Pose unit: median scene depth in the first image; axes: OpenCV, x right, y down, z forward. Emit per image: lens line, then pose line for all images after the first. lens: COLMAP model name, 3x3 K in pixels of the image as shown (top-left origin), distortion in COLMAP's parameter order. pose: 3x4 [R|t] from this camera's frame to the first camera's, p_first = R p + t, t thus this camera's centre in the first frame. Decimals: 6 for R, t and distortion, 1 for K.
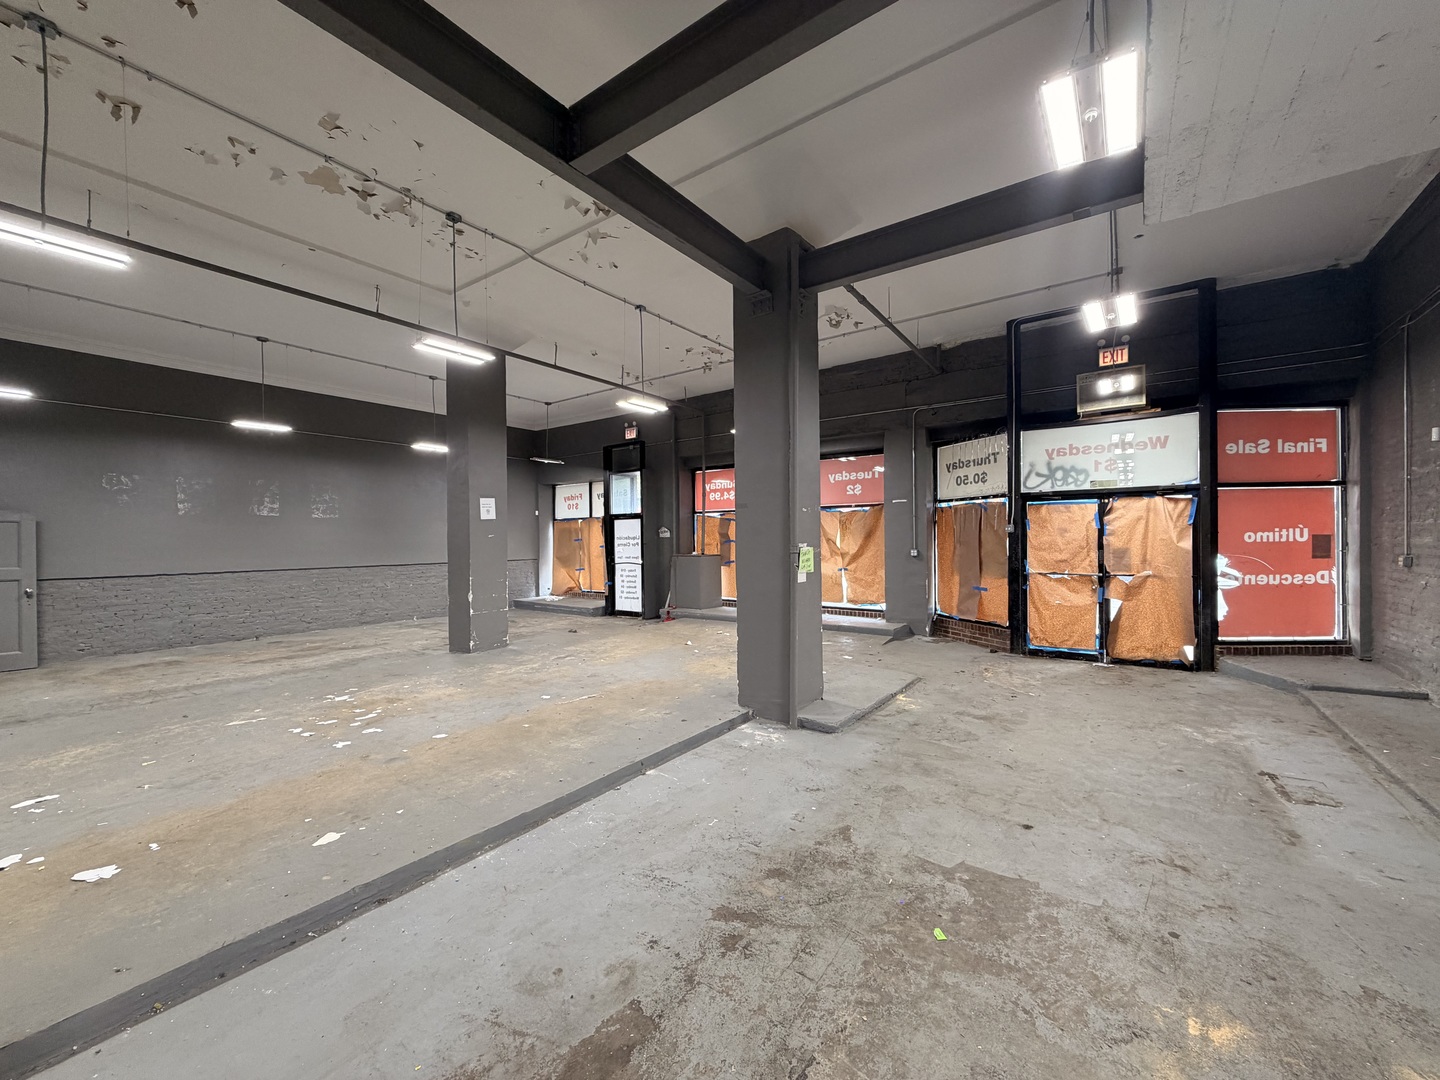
lens RADIAL K [[574.1, 0, 715.6], [0, 574.1, 541.1], [0, 0, 1]] dist [0.001114, 0.000228]
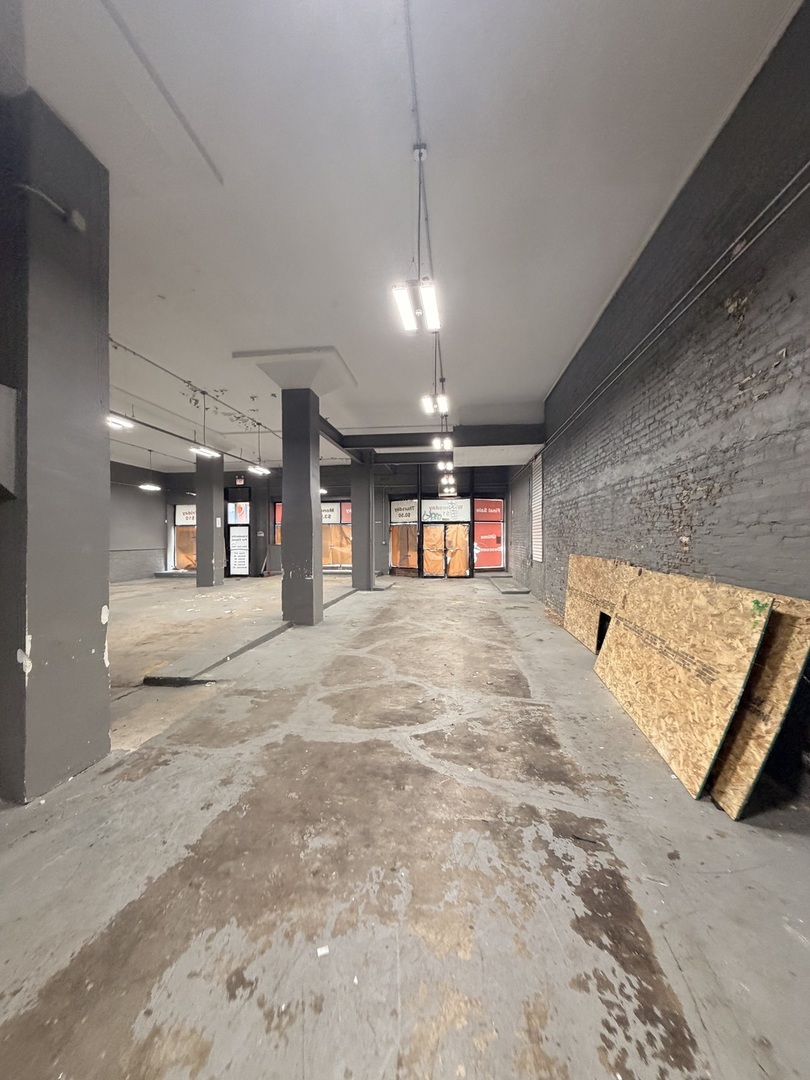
lens RADIAL K [[430.6, 0, 405.0], [0, 430.6, 540.0], [0, 0, 1]] dist [0.001114, 0.000228]
pose [[0.875793, 0.003534, 0.482674, -0.564206], [-0.002072, 0.999992, -0.003561, 0.016479], [-0.482683, 0.002119, 0.875793, -0.821274]]
